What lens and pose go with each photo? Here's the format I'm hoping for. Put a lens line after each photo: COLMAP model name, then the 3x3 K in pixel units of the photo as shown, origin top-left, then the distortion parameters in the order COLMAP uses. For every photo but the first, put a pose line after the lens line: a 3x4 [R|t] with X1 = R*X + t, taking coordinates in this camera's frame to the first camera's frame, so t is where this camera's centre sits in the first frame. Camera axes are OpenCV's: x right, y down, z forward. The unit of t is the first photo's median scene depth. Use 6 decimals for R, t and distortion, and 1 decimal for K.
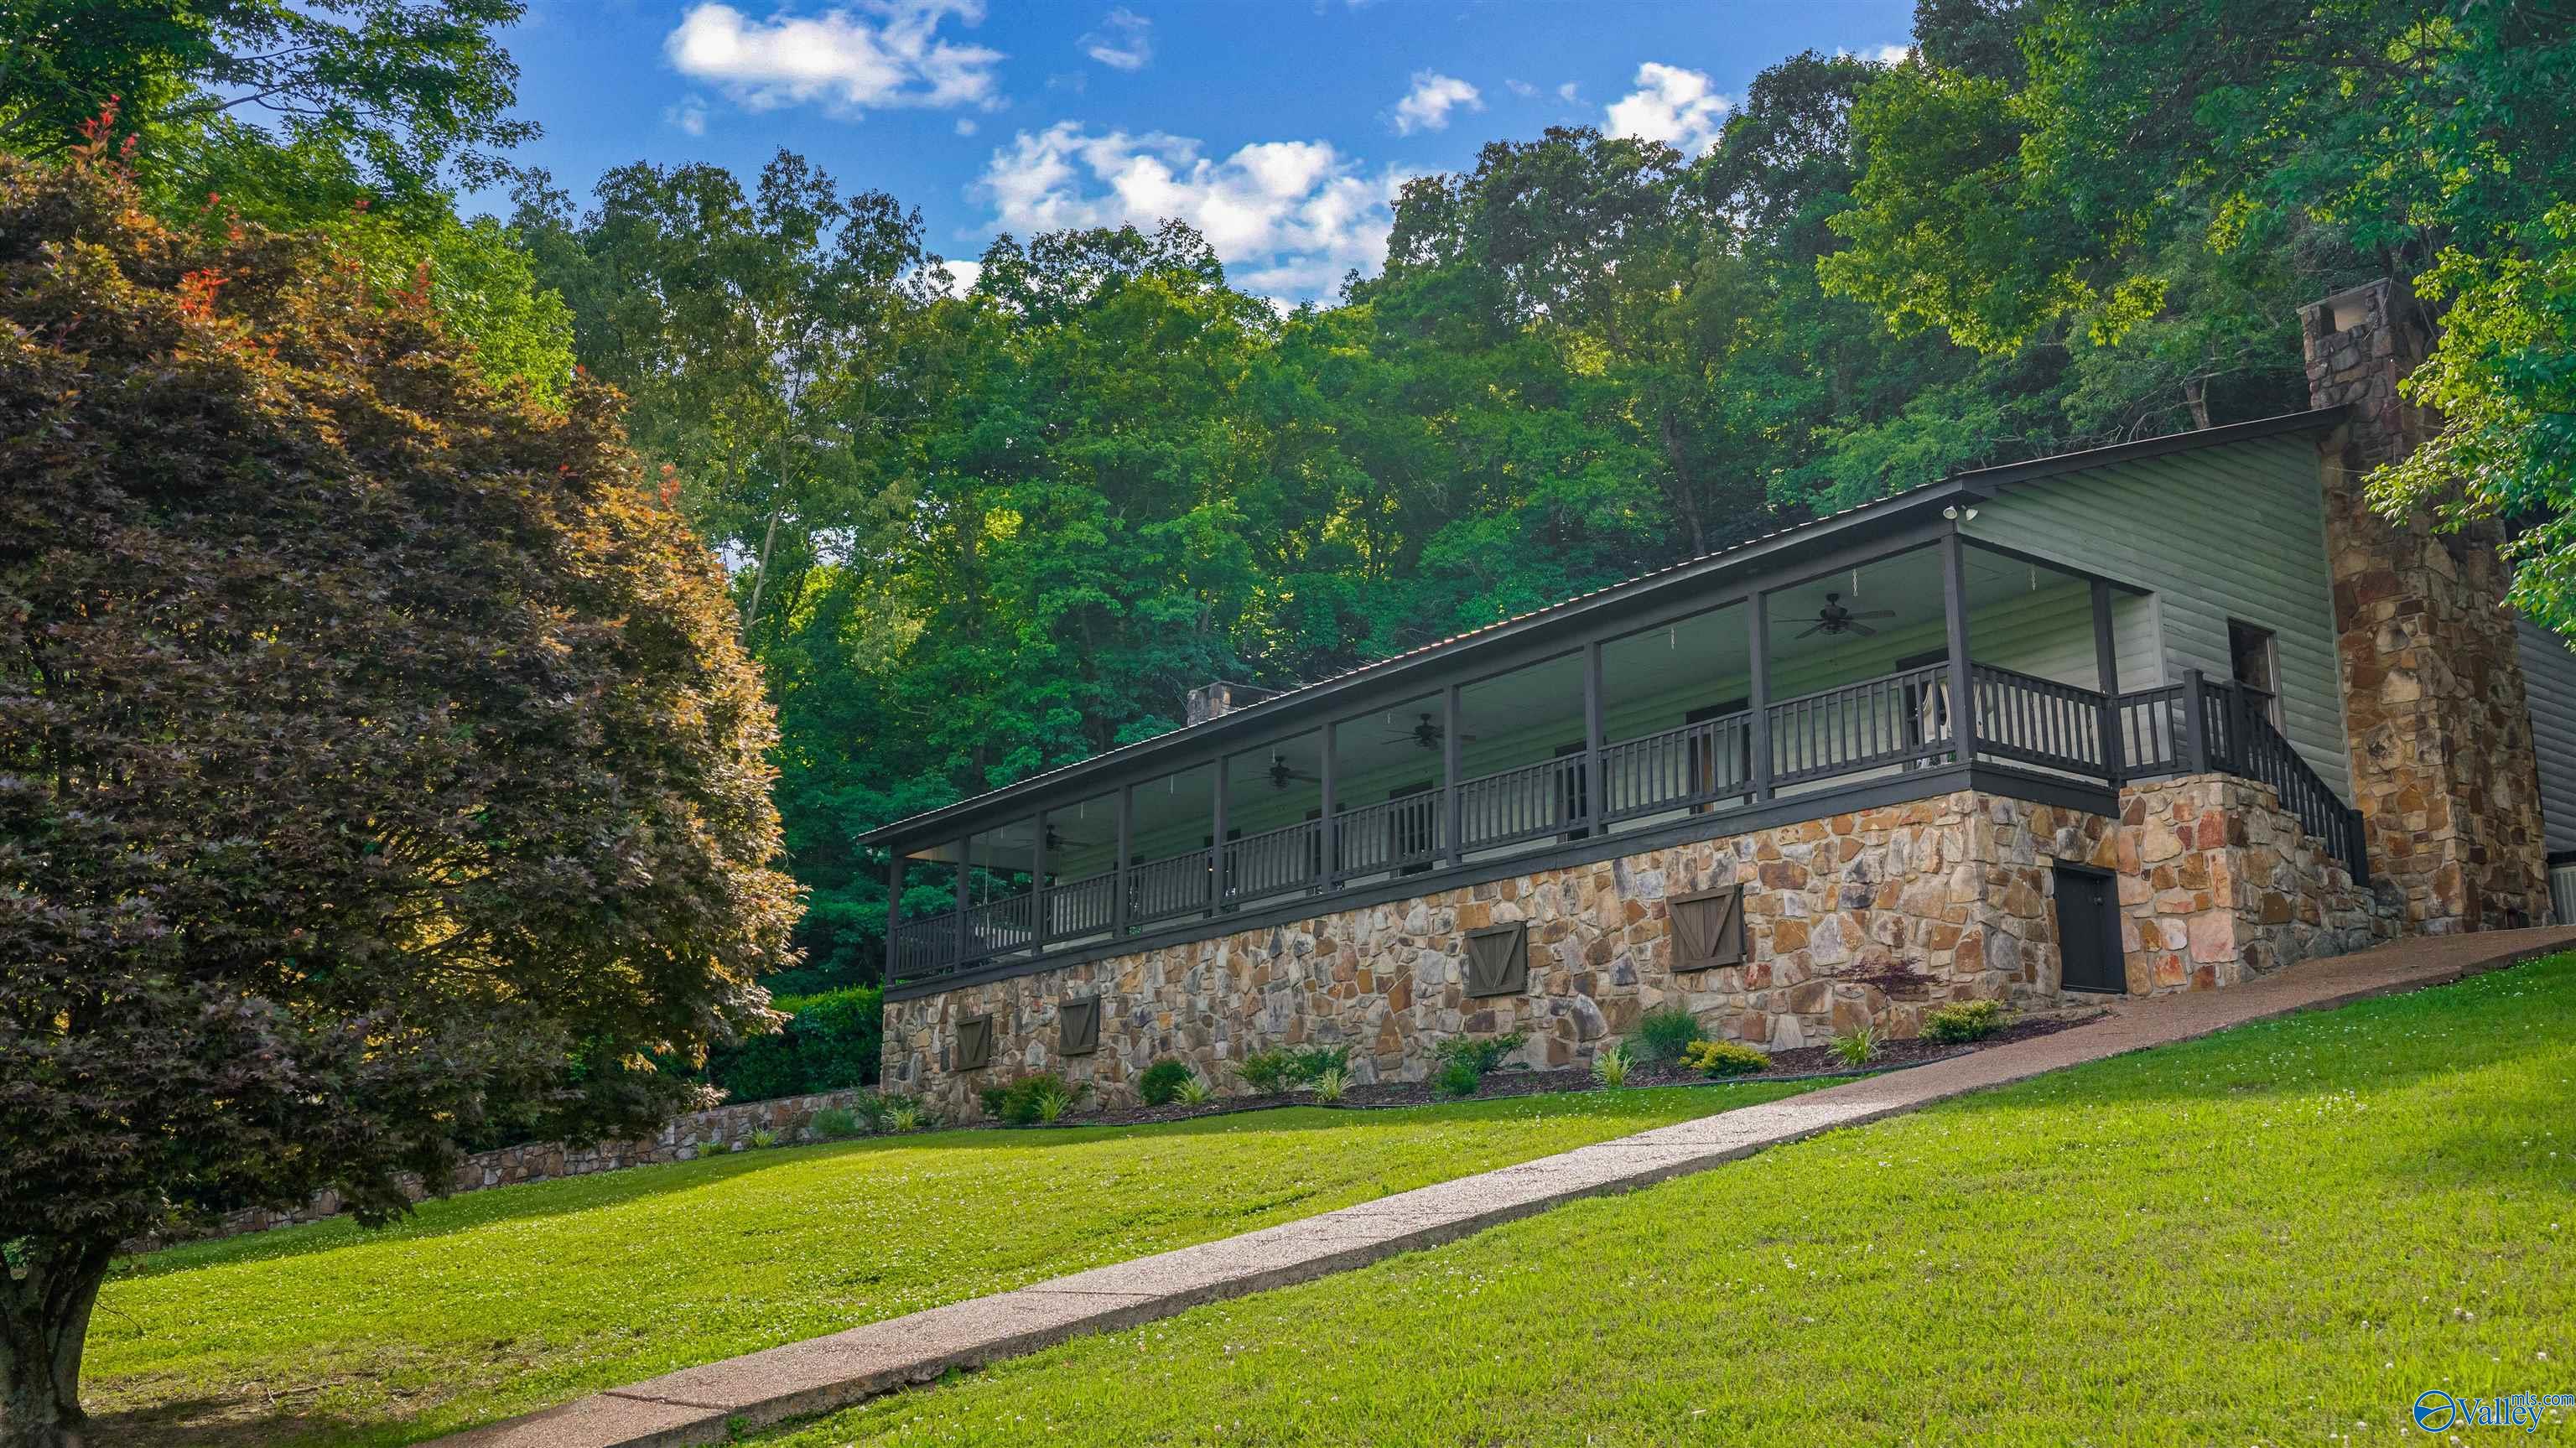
lens RADIAL K [[2232.8, 0, 1340.3], [0, 2232.8, 728.1], [0, 0, 1]] dist [0.040551, -0.068517]
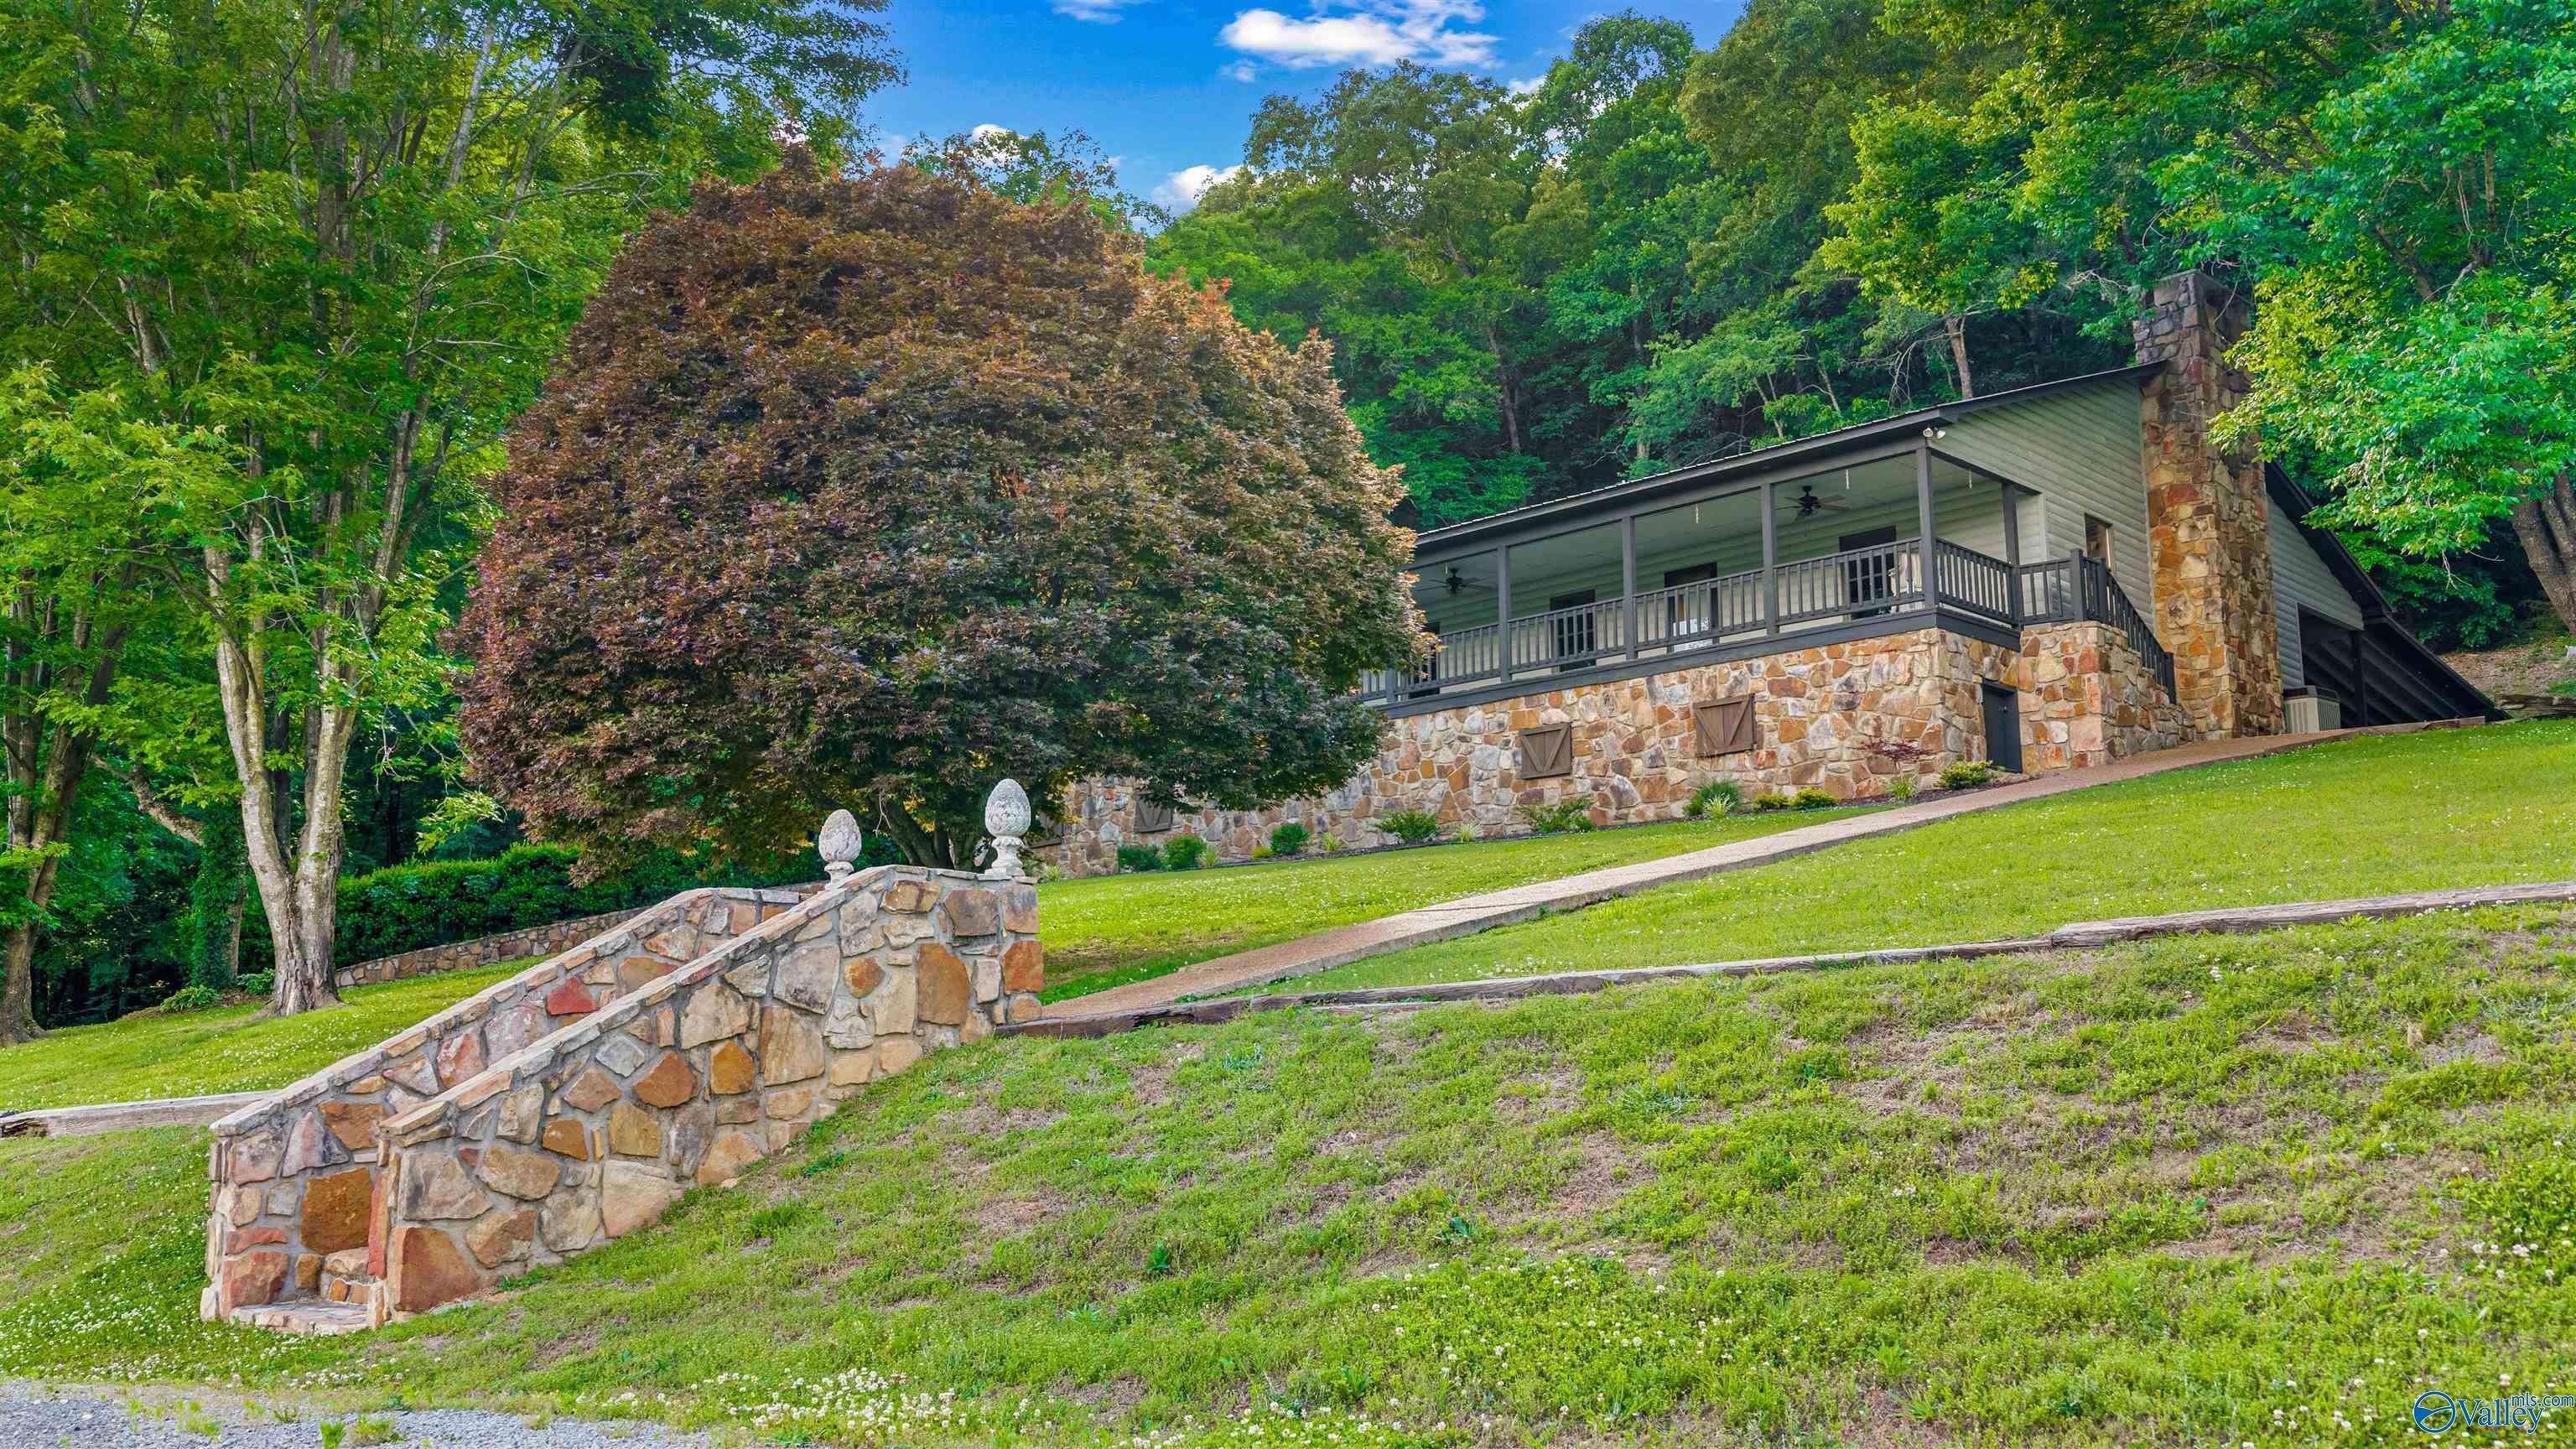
lens RADIAL K [[2147.1, 0, 1288.0], [0, 2147.1, 724.5], [0, 0, 1]] dist [0.034302, -0.067637]
pose [[0.992660, 0.021460, 0.119016, -0.250508], [-0.028369, 0.997990, 0.056659, 0.019865], [-0.117561, -0.059619, 0.991274, -0.275991]]
